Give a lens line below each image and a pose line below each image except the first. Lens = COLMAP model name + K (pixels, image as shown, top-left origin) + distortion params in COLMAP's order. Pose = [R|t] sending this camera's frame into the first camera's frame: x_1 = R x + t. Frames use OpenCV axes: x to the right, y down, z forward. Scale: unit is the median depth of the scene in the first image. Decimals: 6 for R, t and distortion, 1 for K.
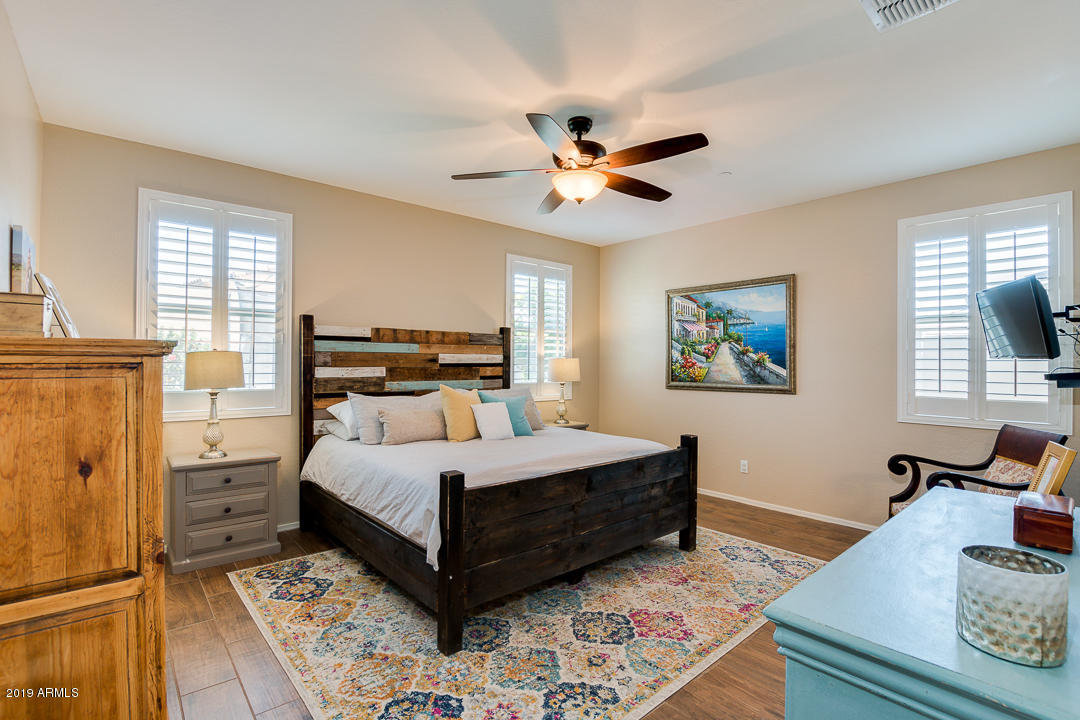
lens RADIAL K [[497.1, 0, 538.0], [0, 497.1, 364.2], [0, 0, 1]] dist [-0.021965, -0.000310]
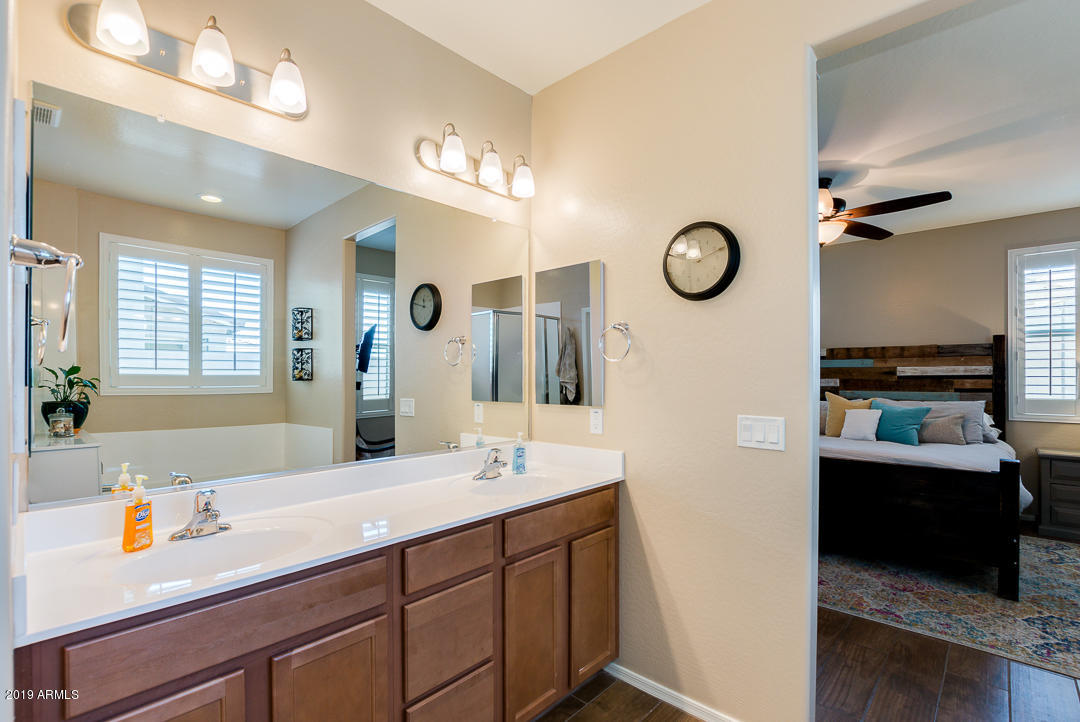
lens RADIAL K [[497.1, 0, 538.9], [0, 497.1, 368.4], [0, 0, 1]] dist [-0.021965, -0.000310]
pose [[0.124880, -0.010032, -0.992121, 0.788875], [0.009417, 0.999916, -0.008925, -0.015741], [0.992127, -0.008228, 0.124964, 0.075275]]
